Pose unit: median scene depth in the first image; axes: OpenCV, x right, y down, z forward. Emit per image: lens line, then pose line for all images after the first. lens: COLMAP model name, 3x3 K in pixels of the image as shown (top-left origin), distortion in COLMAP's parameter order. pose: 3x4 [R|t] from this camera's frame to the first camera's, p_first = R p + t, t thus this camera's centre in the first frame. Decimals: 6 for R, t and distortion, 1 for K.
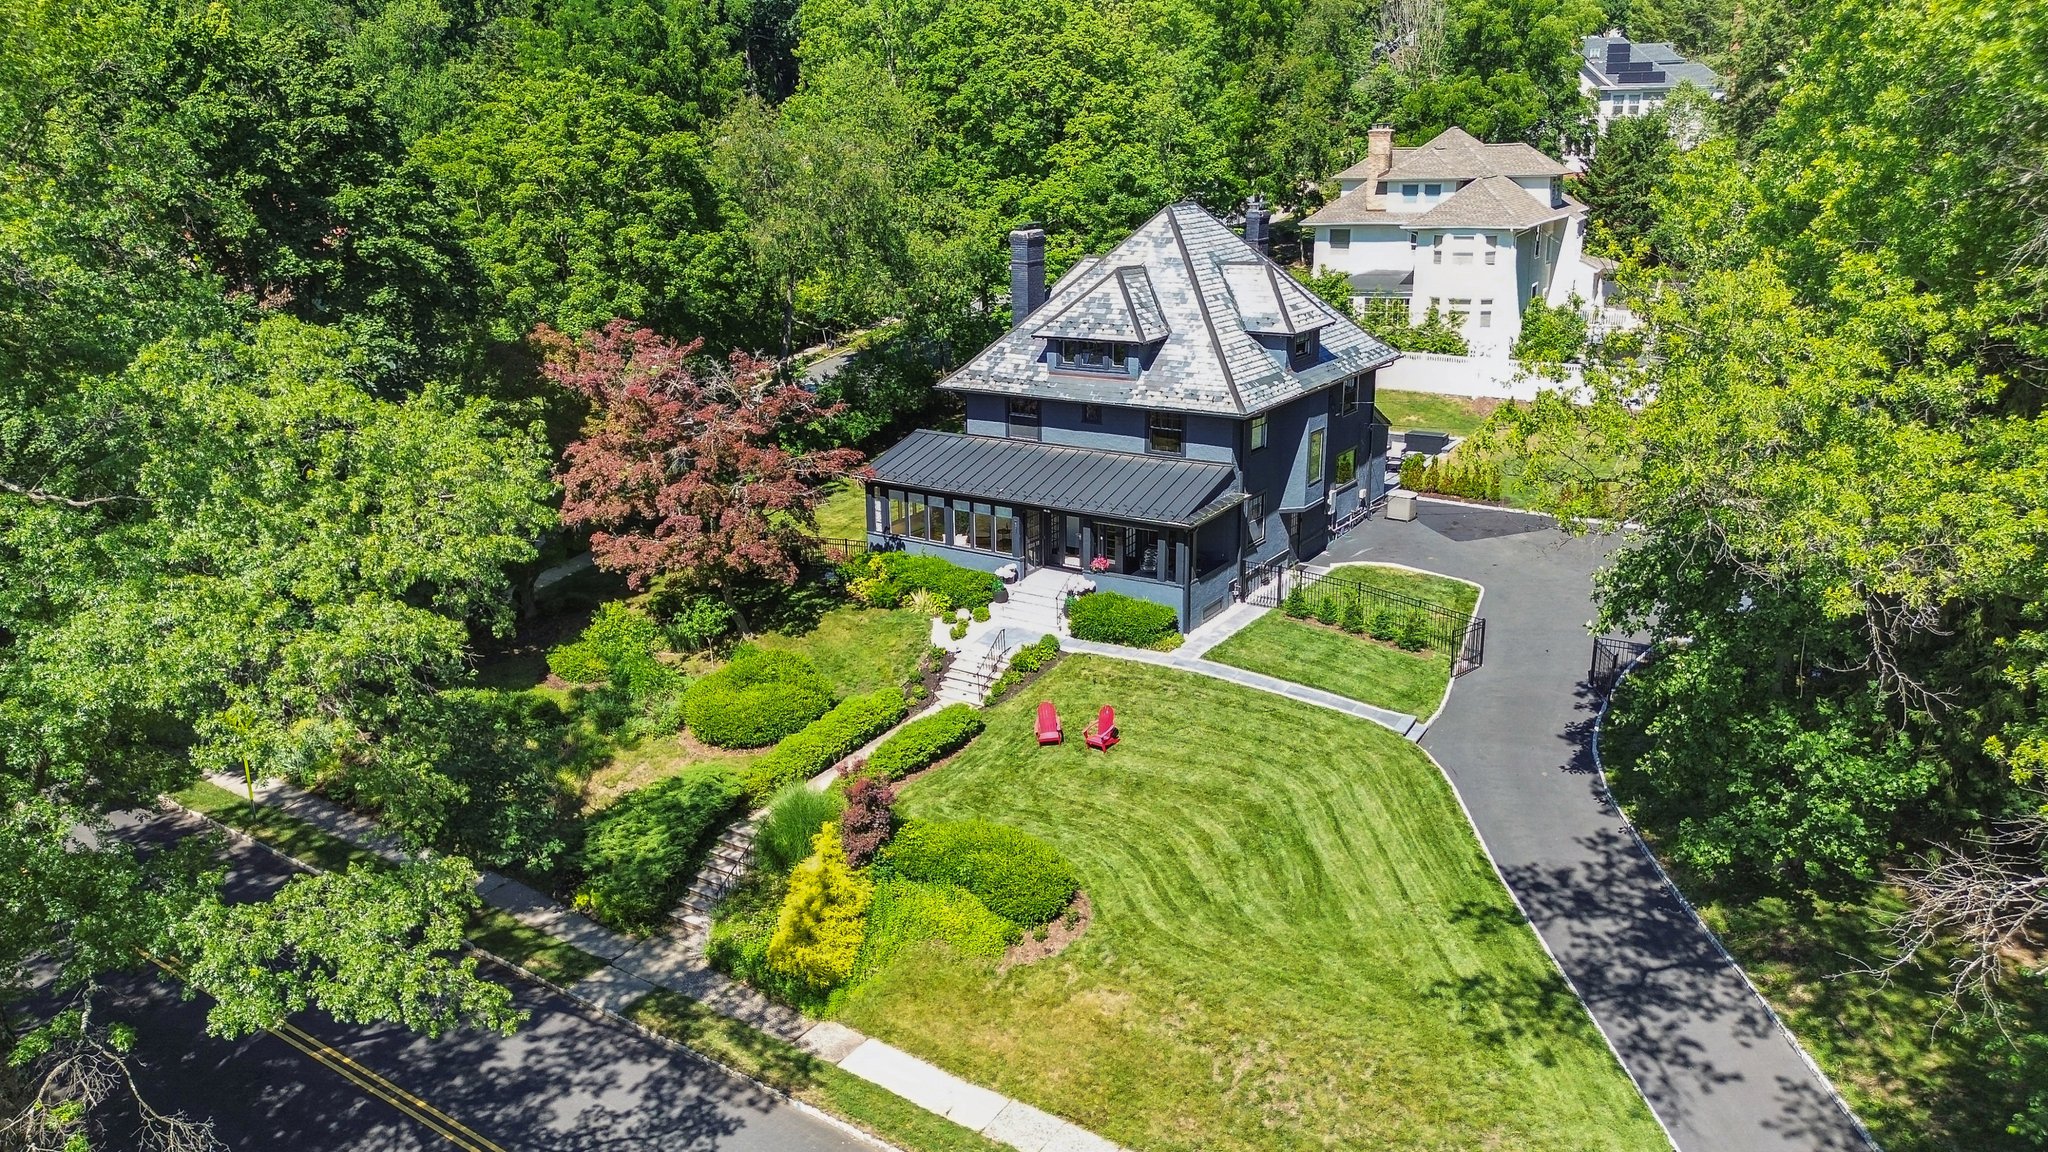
lens RADIAL K [[1452.3, 0, 1034.7], [0, 1452.3, 553.0], [0, 0, 1]] dist [0.036593, 0.000738]
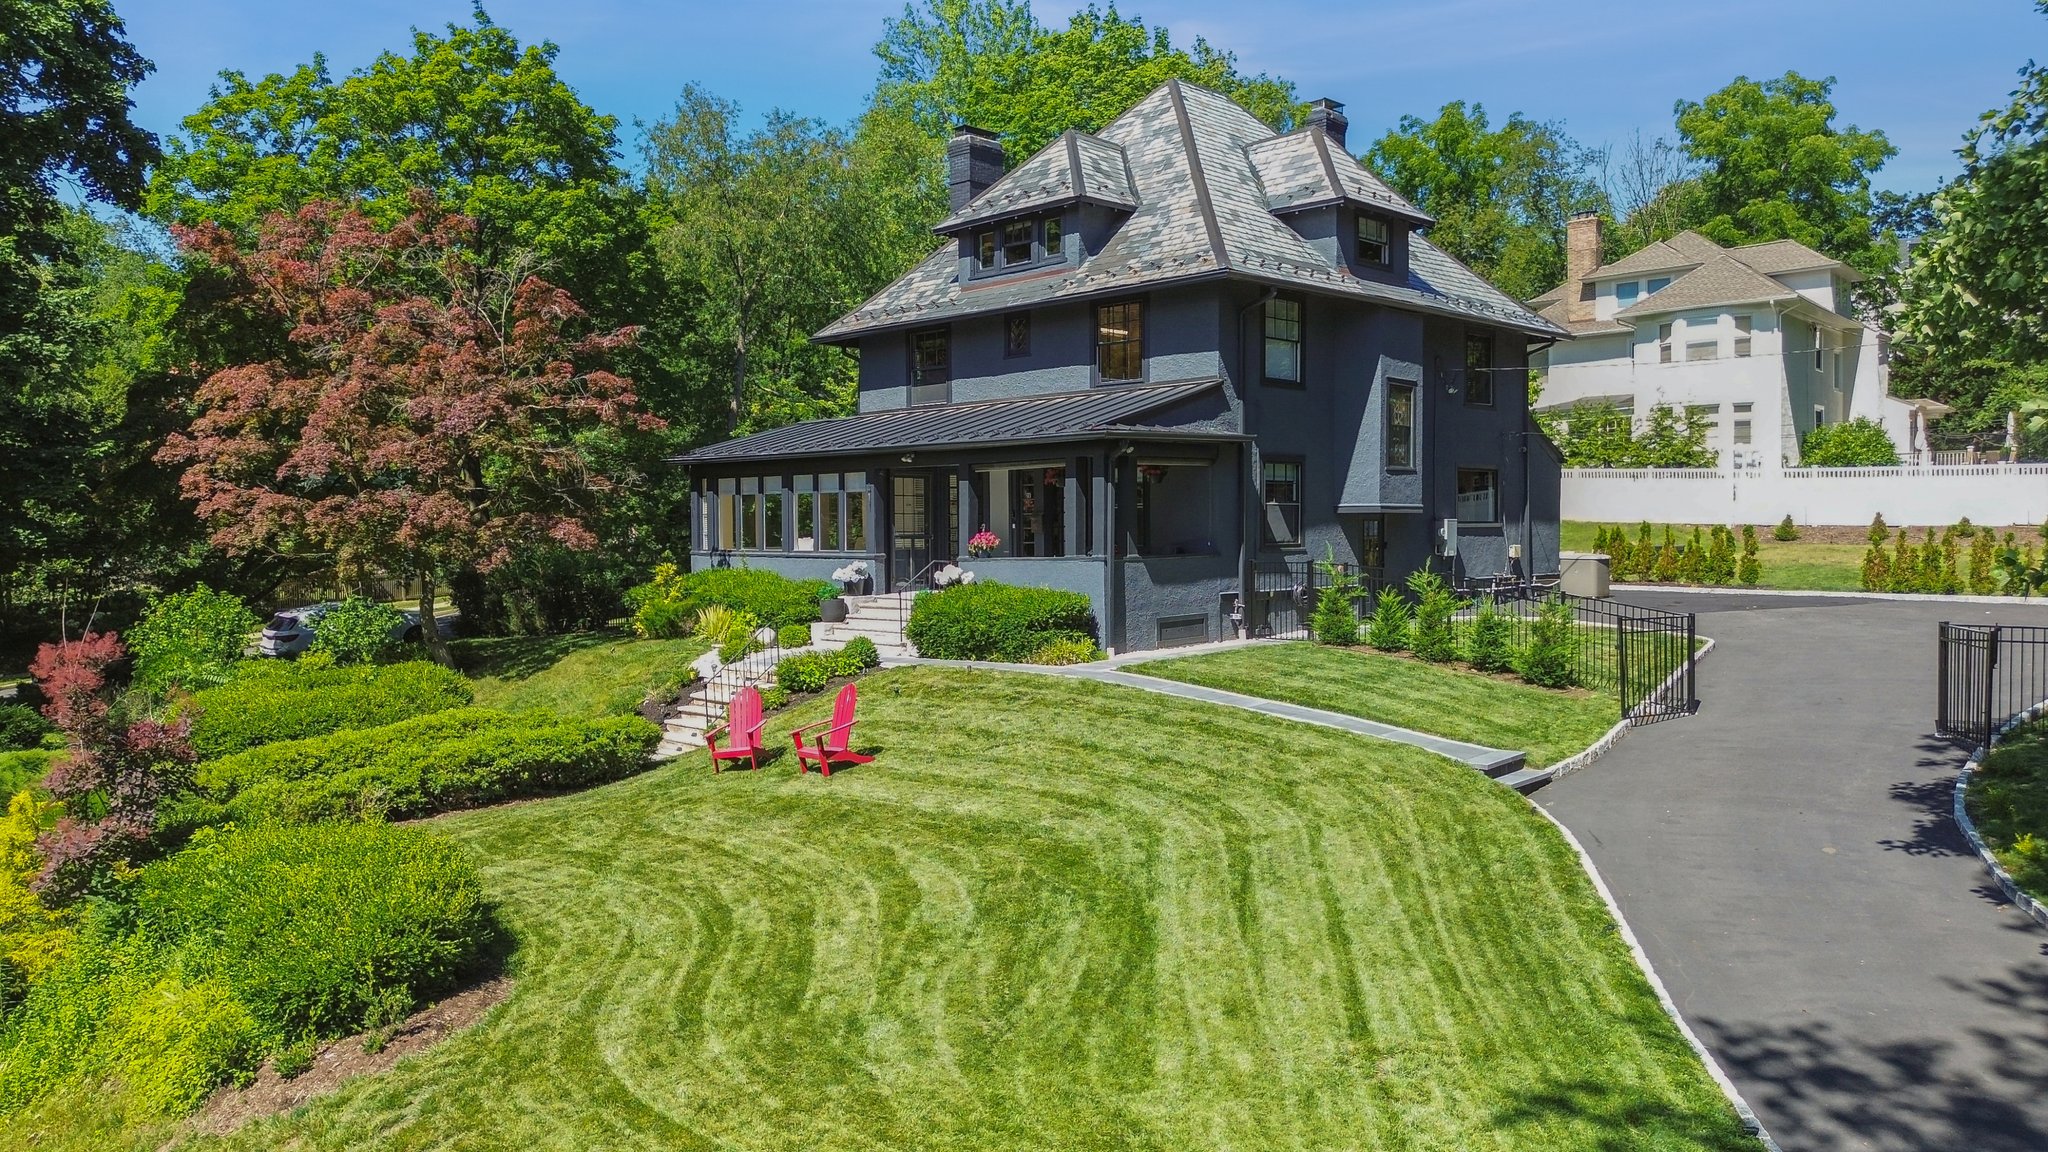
lens RADIAL K [[1452.3, 0, 1034.7], [0, 1452.3, 553.0], [0, 0, 1]] dist [0.036593, 0.000738]
pose [[0.982347, 0.009221, -0.186838, 0.168734], [-0.056617, 0.966596, -0.249974, 0.151222], [0.178292, 0.256139, 0.950055, 0.447411]]
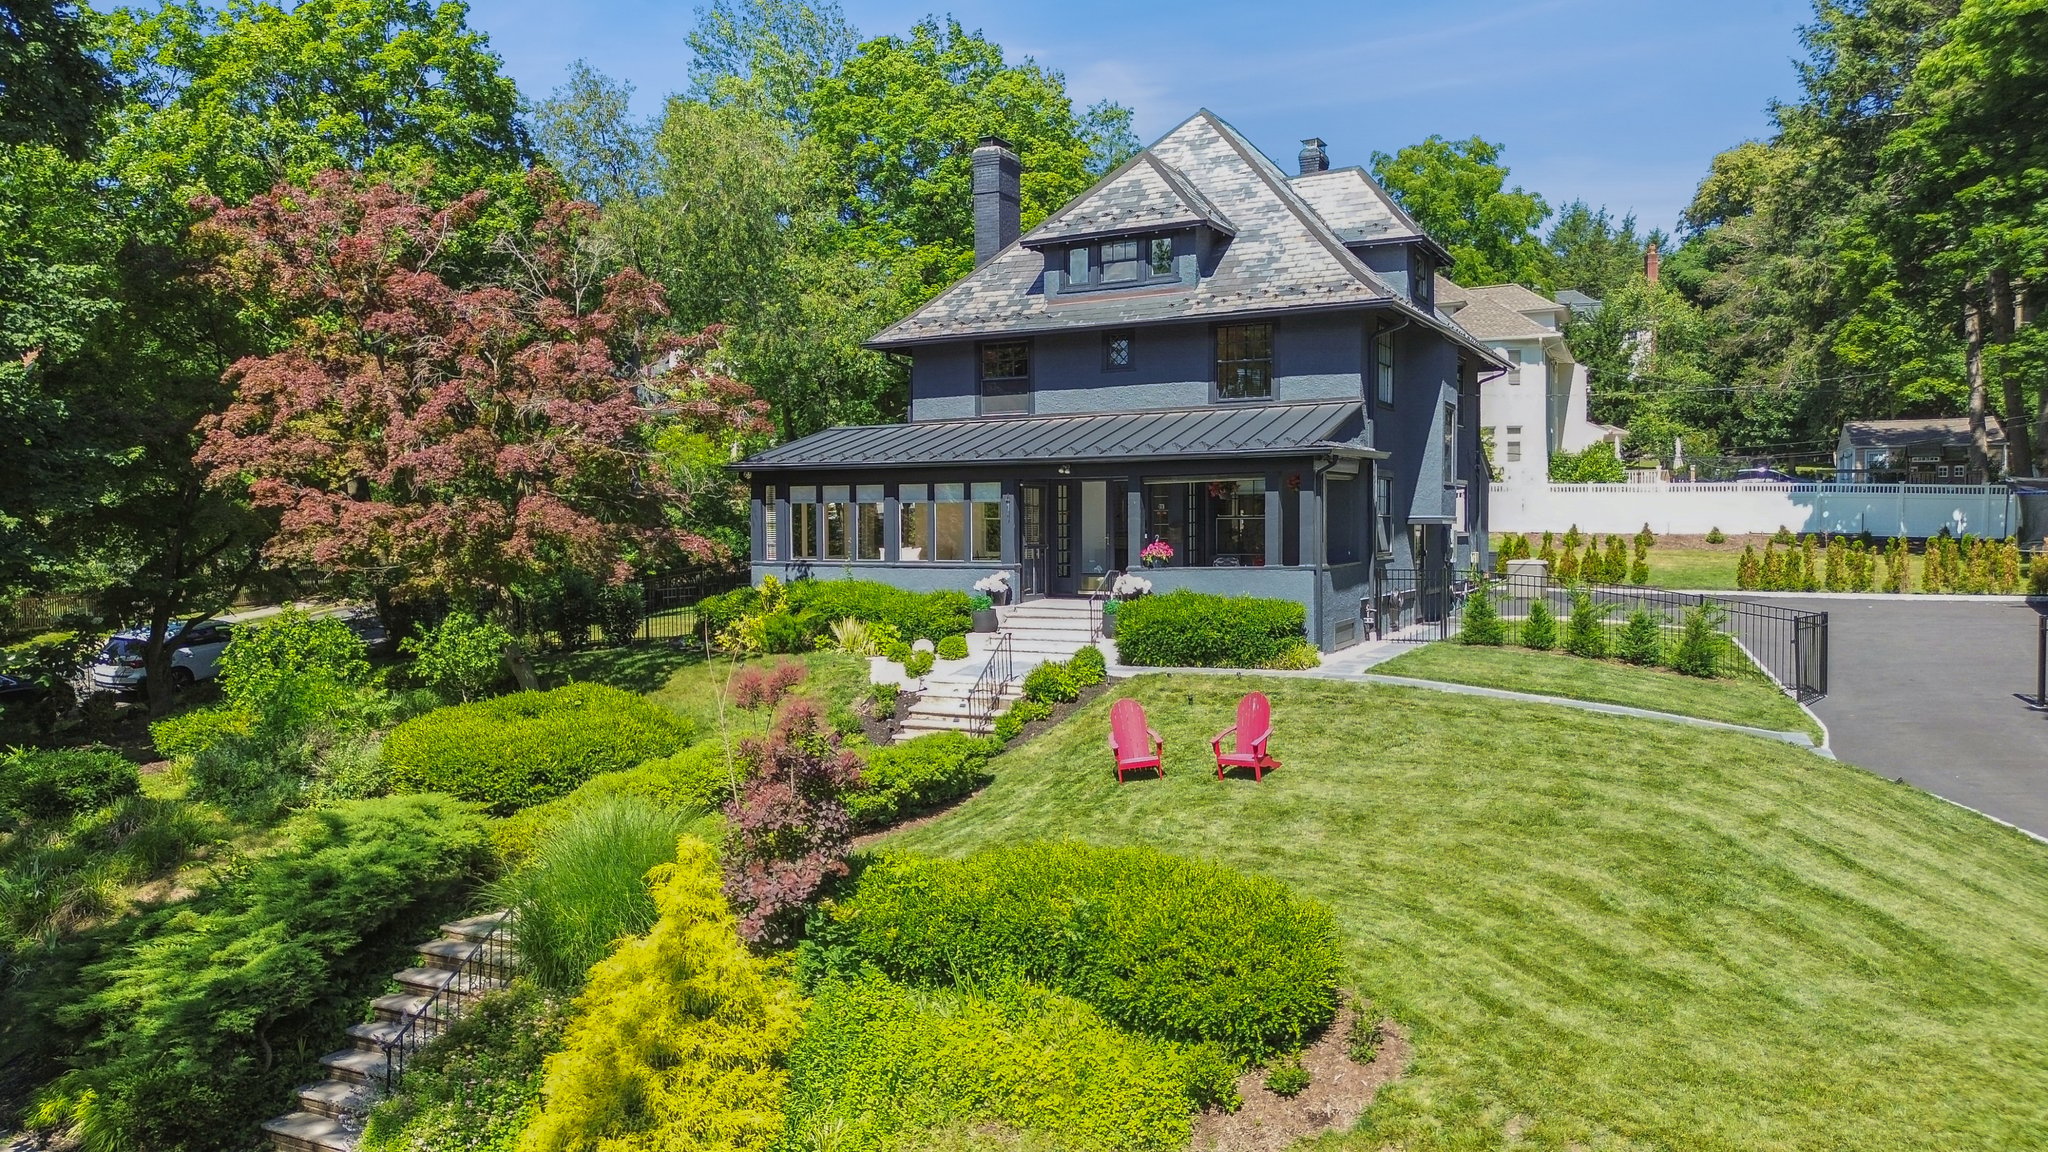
lens RADIAL K [[1452.3, 0, 1034.7], [0, 1452.3, 553.0], [0, 0, 1]] dist [0.036593, 0.000738]
pose [[0.994269, 0.005299, 0.106775, -0.066842], [0.022504, 0.966020, -0.257487, 0.155883], [-0.104511, 0.258415, 0.960364, 0.426432]]
